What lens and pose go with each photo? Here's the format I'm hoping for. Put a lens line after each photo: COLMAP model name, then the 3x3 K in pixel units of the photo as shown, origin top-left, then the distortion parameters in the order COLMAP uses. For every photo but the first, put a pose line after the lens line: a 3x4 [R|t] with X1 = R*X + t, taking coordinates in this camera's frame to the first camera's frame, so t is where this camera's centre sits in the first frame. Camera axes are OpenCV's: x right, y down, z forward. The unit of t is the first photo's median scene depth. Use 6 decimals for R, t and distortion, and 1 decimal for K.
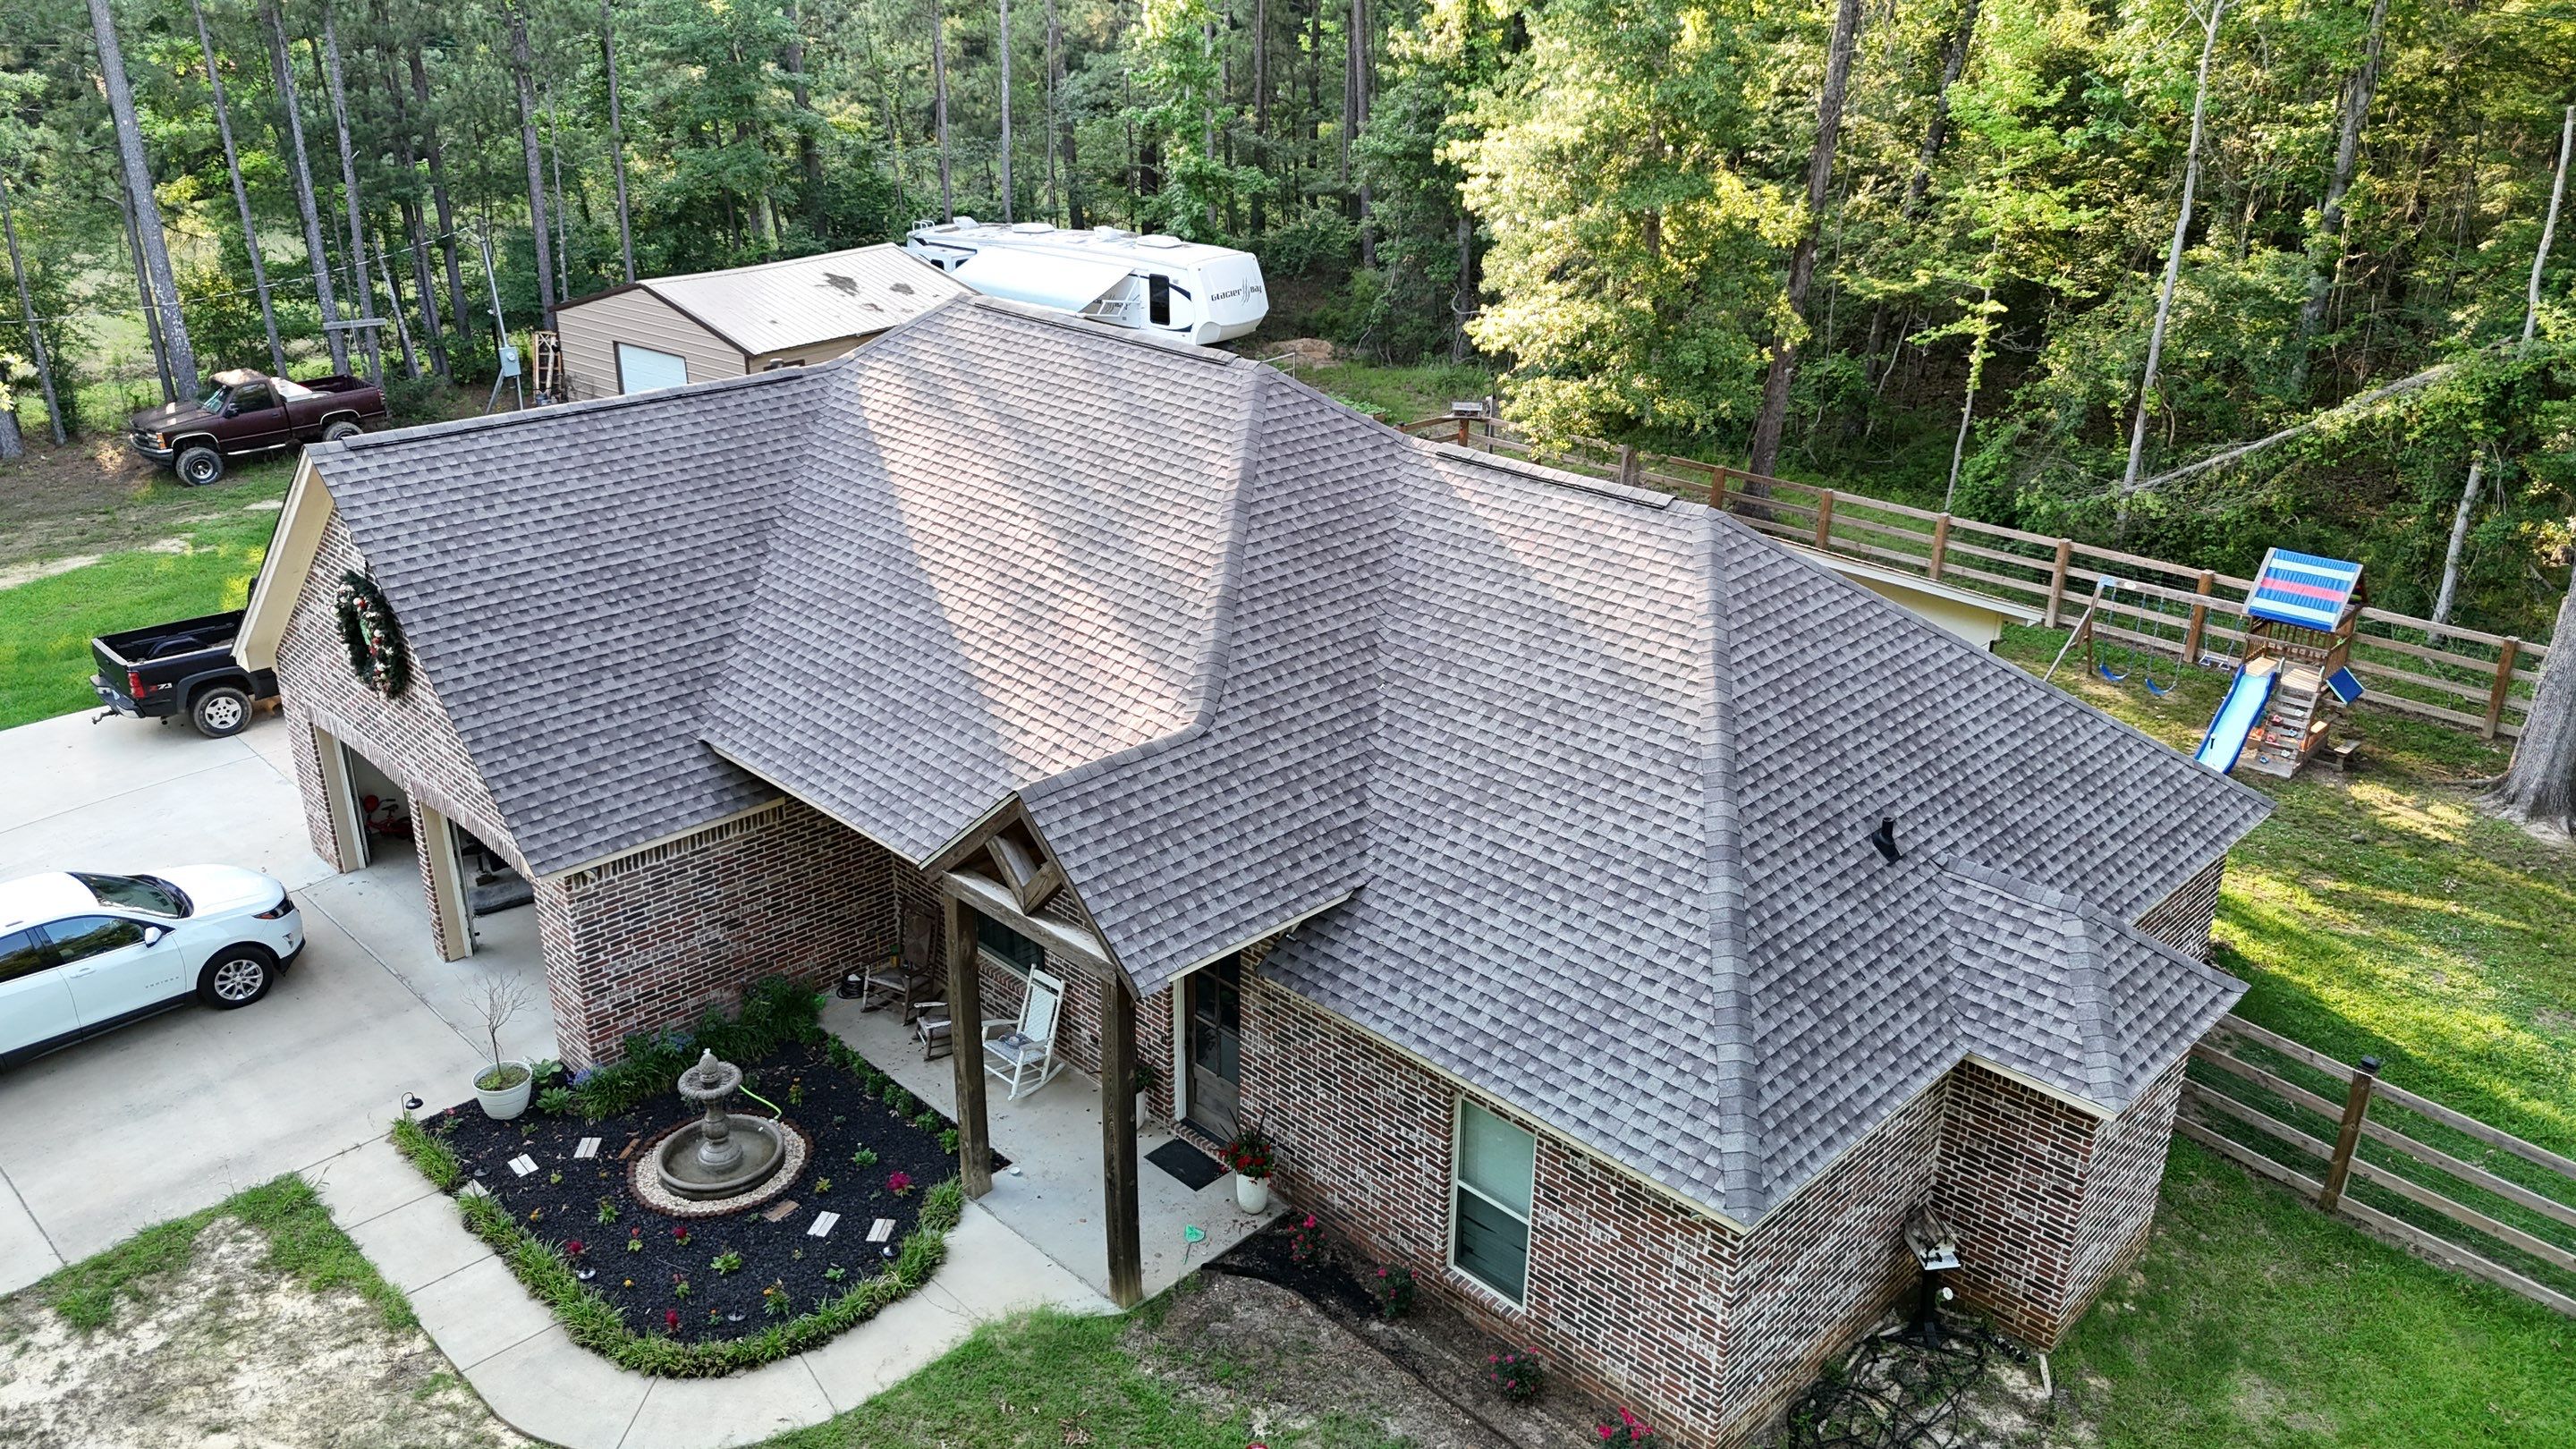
lens RADIAL K [[1894.5, 0, 1291.0], [0, 1894.5, 727.3], [0, 0, 1]] dist [0.071603, -0.060768]
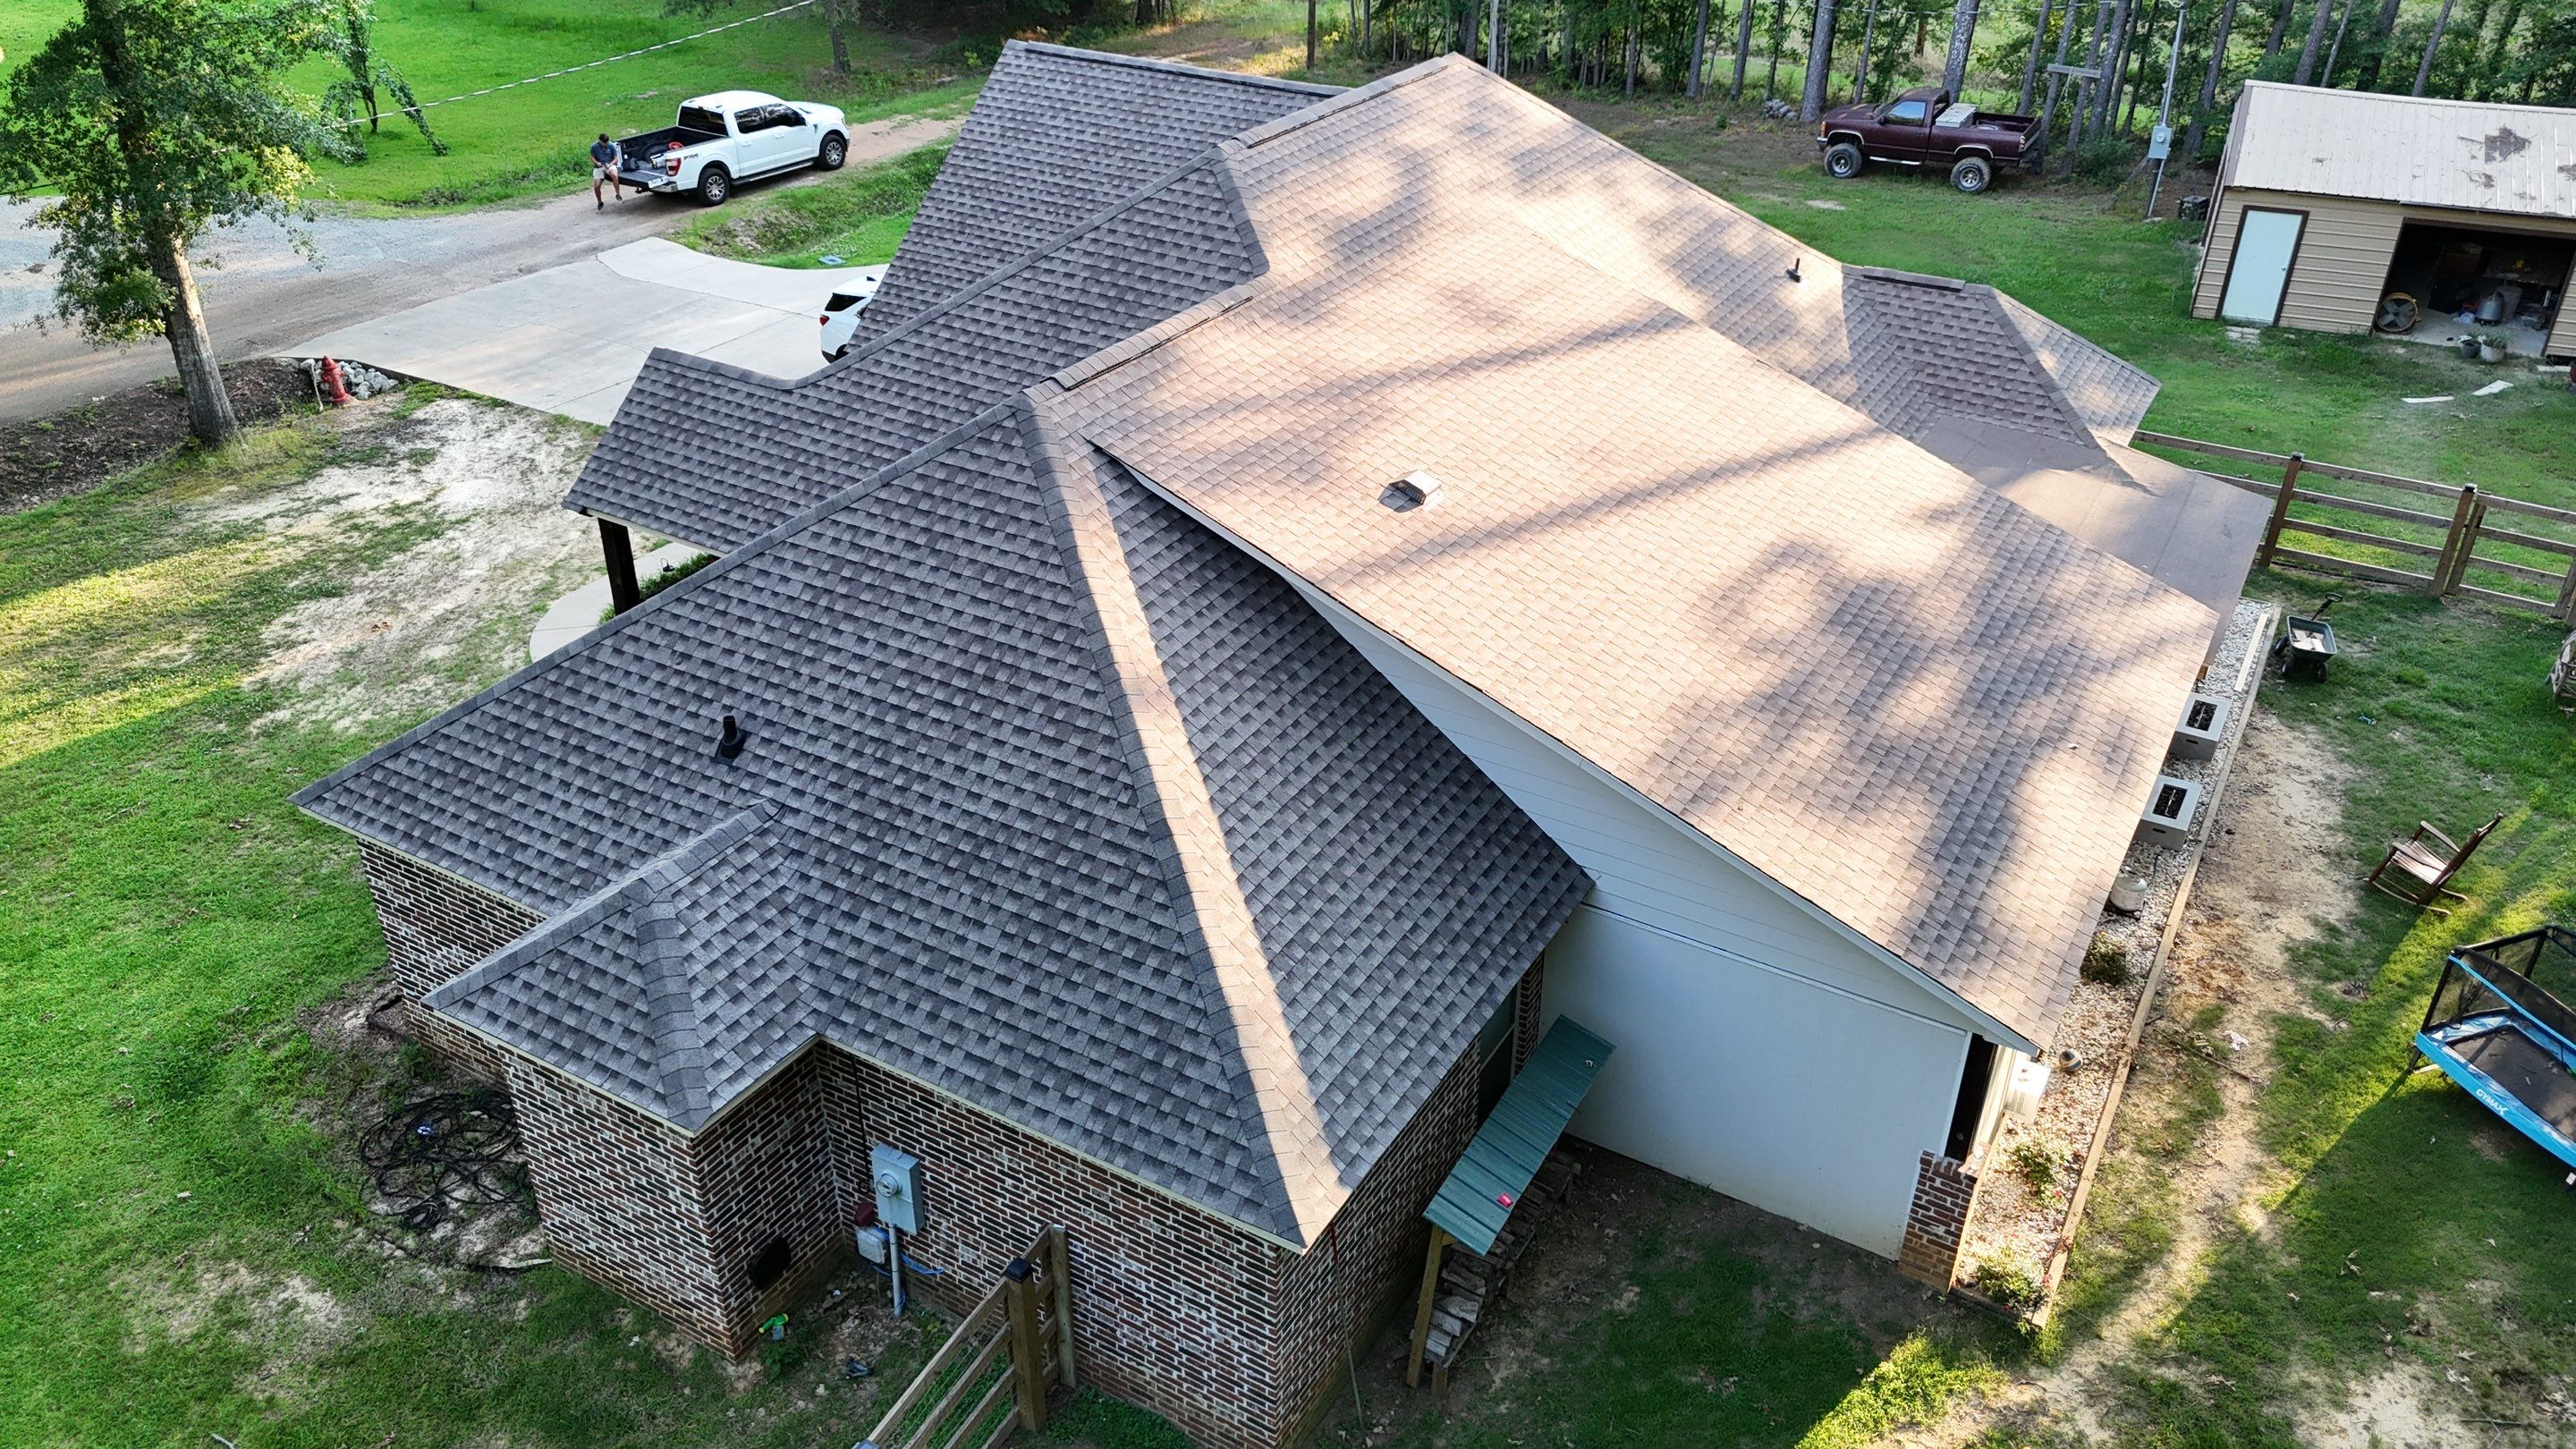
lens RADIAL K [[1894.5, 0, 1291.0], [0, 1894.5, 727.3], [0, 0, 1]] dist [0.071603, -0.060768]
pose [[0.239040, 0.484726, -0.841368, 1.153514], [-0.379583, 0.844186, 0.378507, -0.396362], [0.893743, 0.228891, 0.385788, 0.900288]]
